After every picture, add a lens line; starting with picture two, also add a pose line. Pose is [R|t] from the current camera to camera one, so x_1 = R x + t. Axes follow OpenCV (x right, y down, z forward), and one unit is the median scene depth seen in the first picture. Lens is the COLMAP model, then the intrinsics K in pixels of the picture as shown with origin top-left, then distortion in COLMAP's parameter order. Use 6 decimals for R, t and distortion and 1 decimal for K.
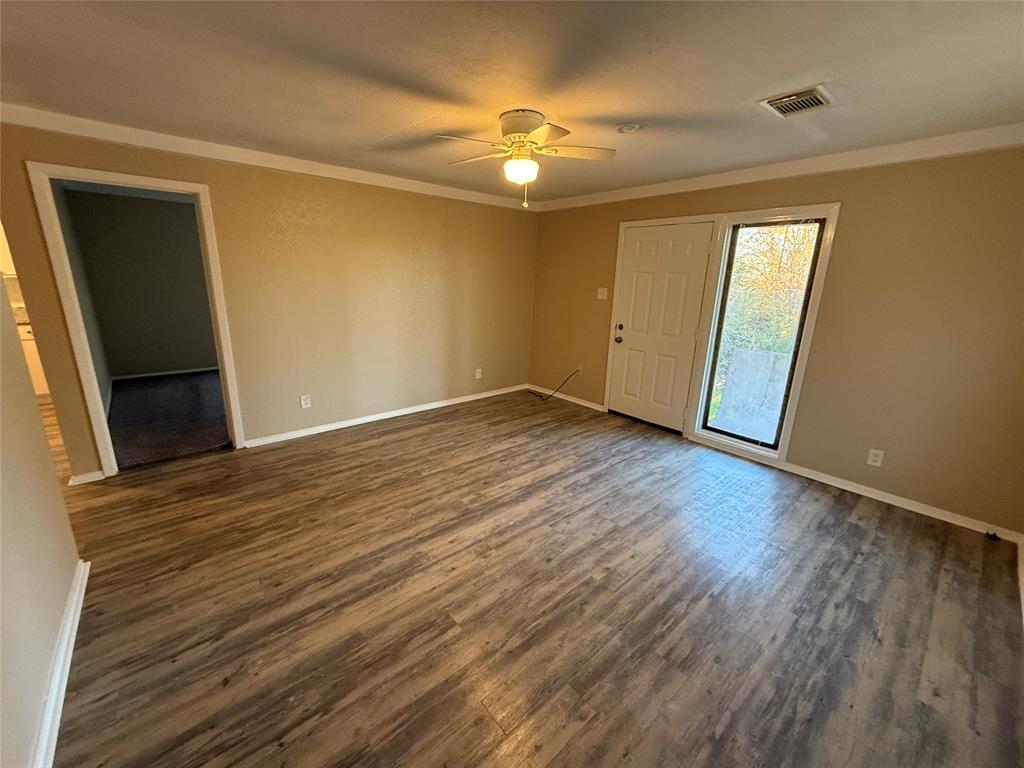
lens RADIAL K [[408.8, 0, 512.0], [0, 408.8, 377.8], [0, 0, 1]] dist [0.005953, -0.001163]
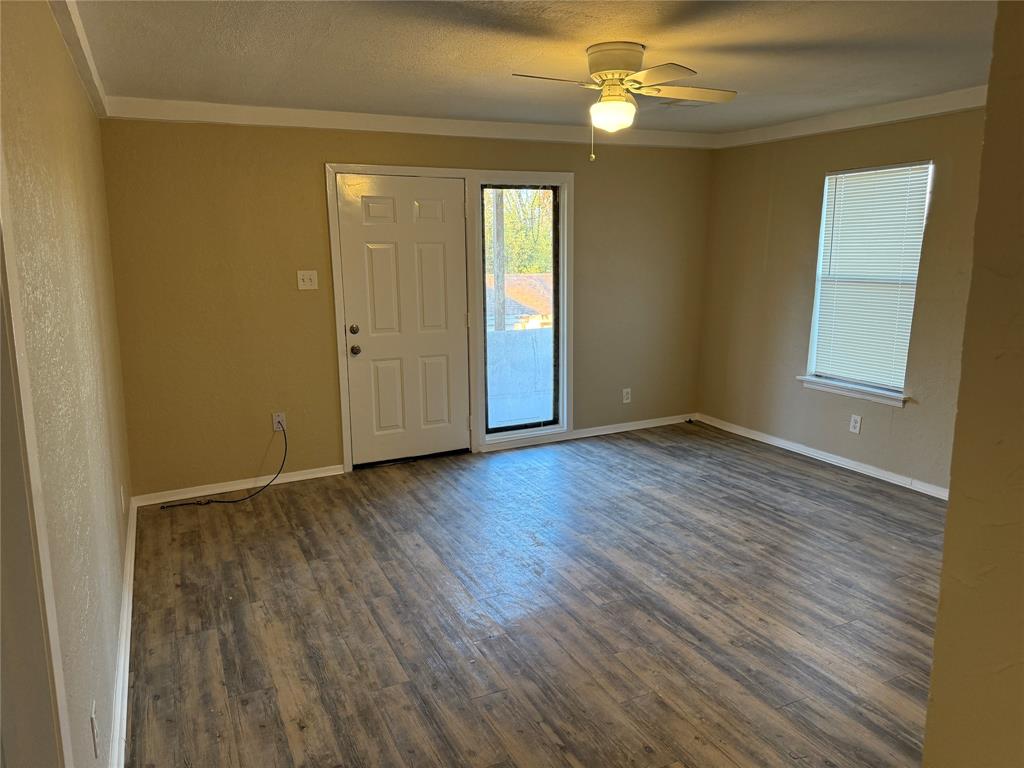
lens RADIAL K [[716.9, 0, 510.1], [0, 716.9, 383.4], [0, 0, 1]] dist [0.040647, -0.011499]
pose [[0.260129, -0.215458, 0.941228, -0.936249], [0.255516, 0.955397, 0.148084, -0.188923], [-0.931152, 0.201978, 0.303579, 0.590453]]
